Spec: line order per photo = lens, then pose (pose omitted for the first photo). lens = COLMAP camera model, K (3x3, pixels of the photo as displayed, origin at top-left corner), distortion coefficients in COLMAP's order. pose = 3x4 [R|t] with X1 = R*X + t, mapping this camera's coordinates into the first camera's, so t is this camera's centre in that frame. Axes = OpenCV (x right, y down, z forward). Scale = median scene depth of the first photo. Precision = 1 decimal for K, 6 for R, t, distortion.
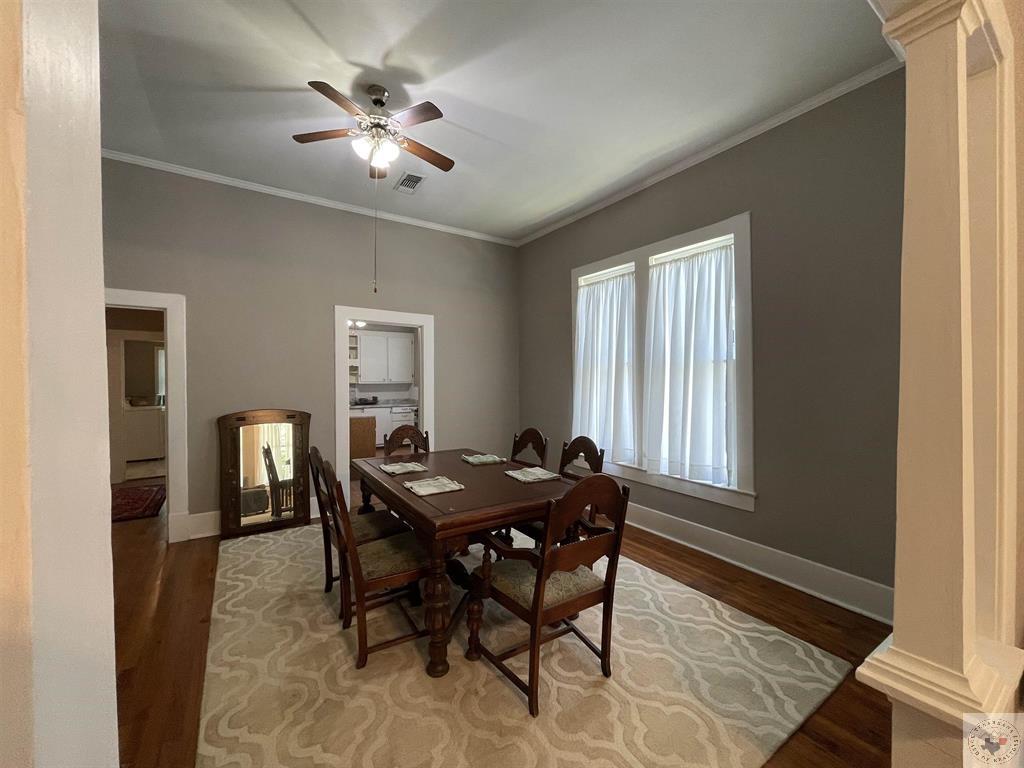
lens RADIAL K [[408.8, 0, 509.7], [0, 408.8, 385.5], [0, 0, 1]] dist [-0.001115, -0.000048]
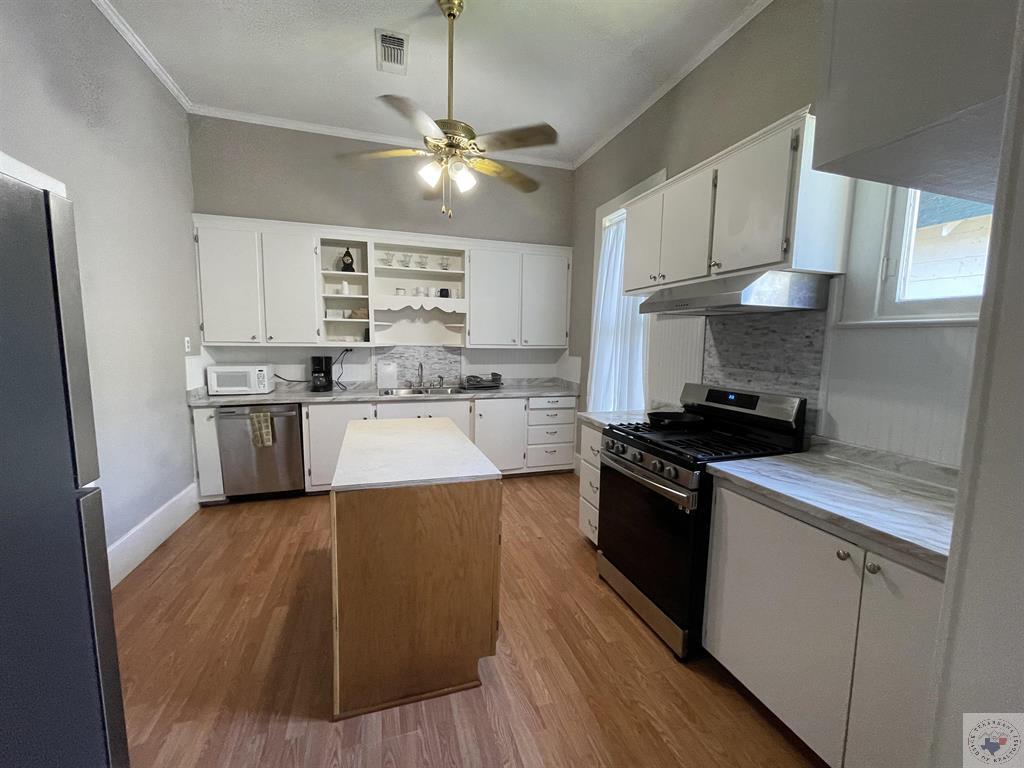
lens RADIAL K [[408.8, 0, 511.6], [0, 408.8, 385.2], [0, 0, 1]] dist [-0.001115, -0.000048]
pose [[0.961930, 0.045712, -0.269444, -0.169012], [-0.020542, 0.995217, 0.095505, -0.007963], [0.272521, -0.086334, 0.958269, 0.503664]]
